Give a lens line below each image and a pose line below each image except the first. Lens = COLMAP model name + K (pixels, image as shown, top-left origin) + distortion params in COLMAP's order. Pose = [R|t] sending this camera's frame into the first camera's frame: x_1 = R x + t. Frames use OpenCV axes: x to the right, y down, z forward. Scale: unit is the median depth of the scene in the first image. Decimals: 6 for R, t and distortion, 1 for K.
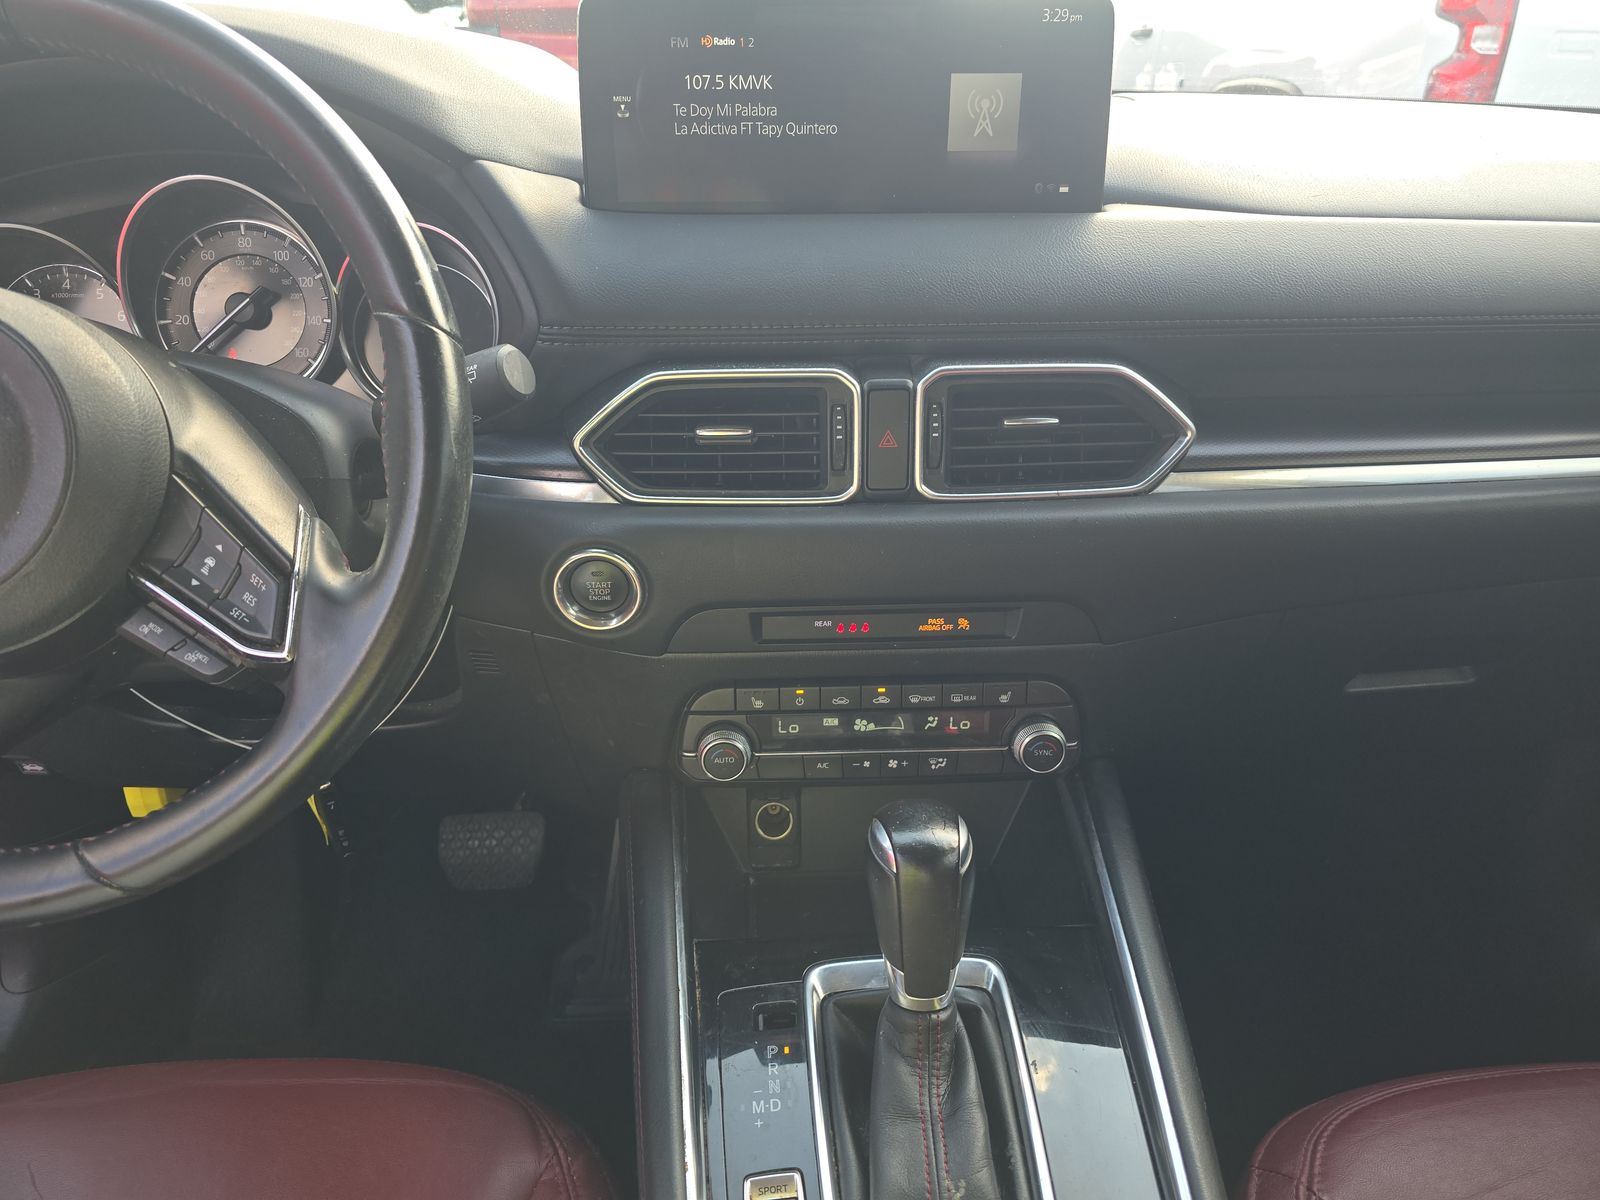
lens RADIAL K [[1067.2, 0, 799.7], [0, 1067.2, 604.2], [0, 0, 1]] dist [0.038224, -0.034196]
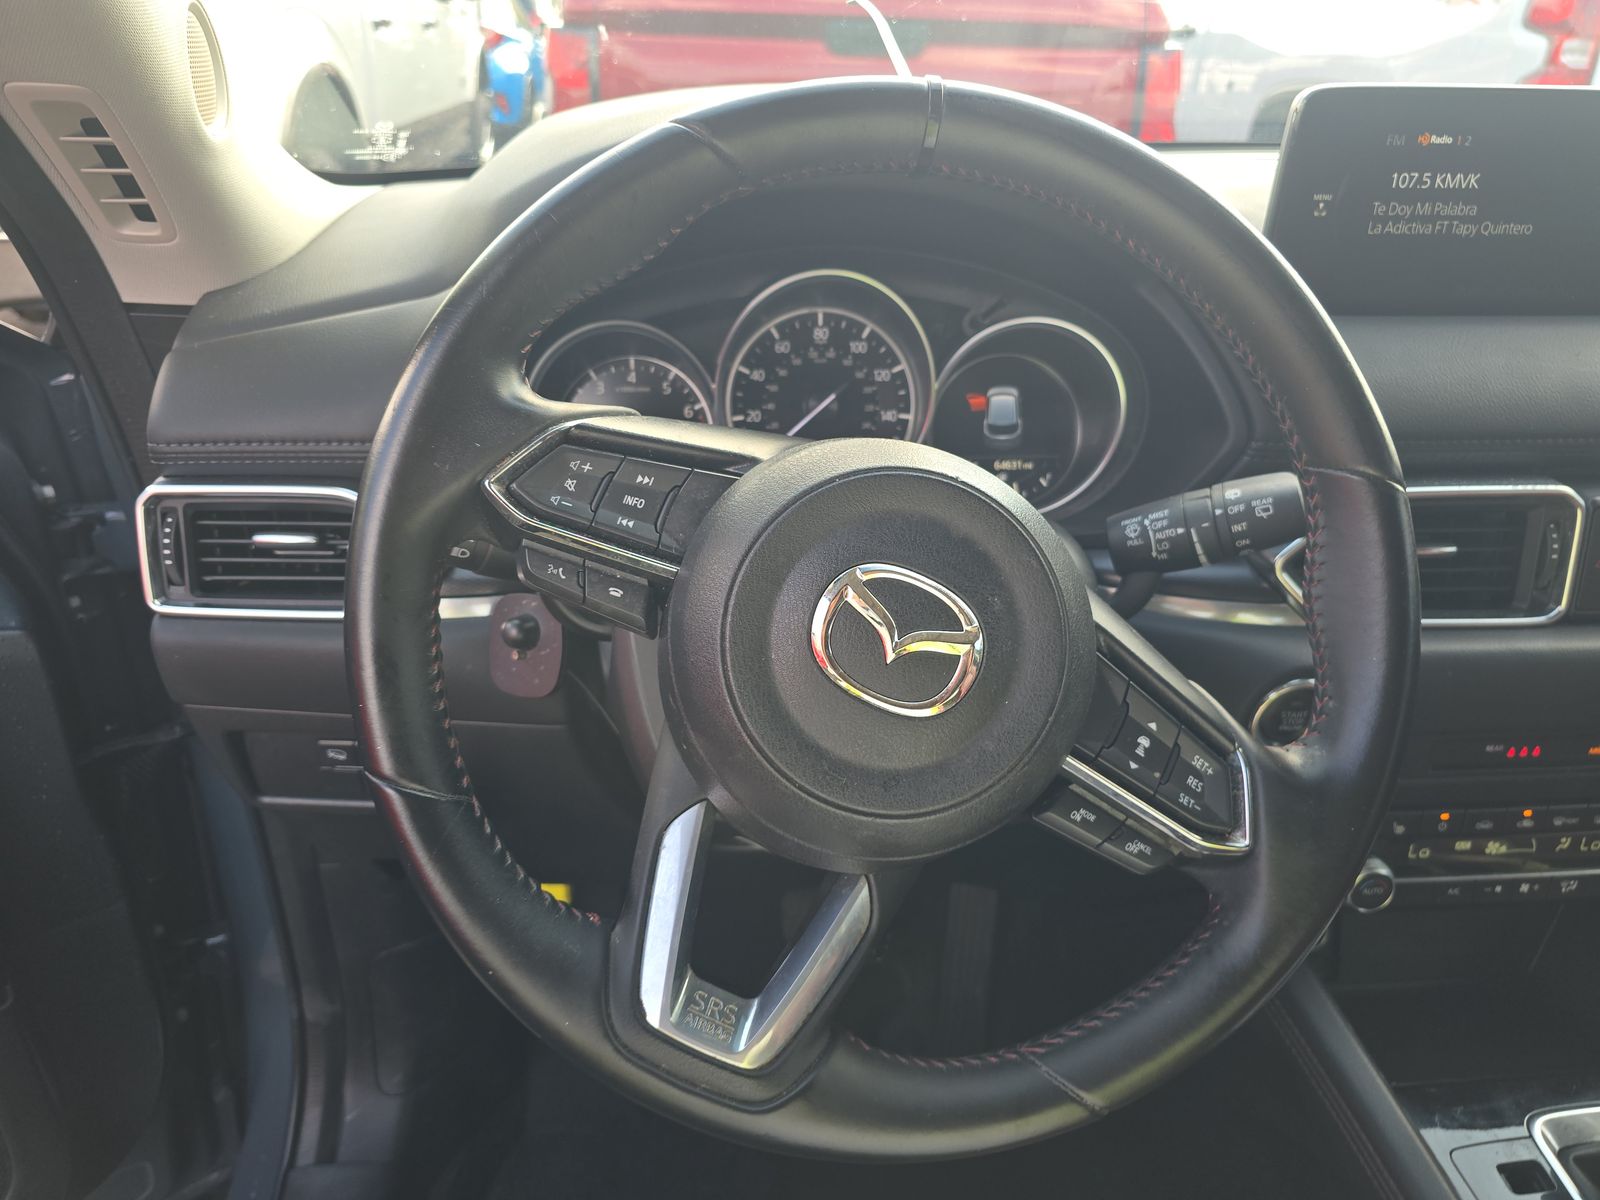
lens RADIAL K [[1067.2, 0, 662.6], [0, 1067.2, 565.3], [0, 0, 1]] dist [0.038224, -0.034196]
pose [[0.999782, -0.000382, 0.020877, -0.758673], [0.000450, 0.999995, -0.003241, -0.145351], [-0.020875, 0.003250, 0.999777, 0.070650]]
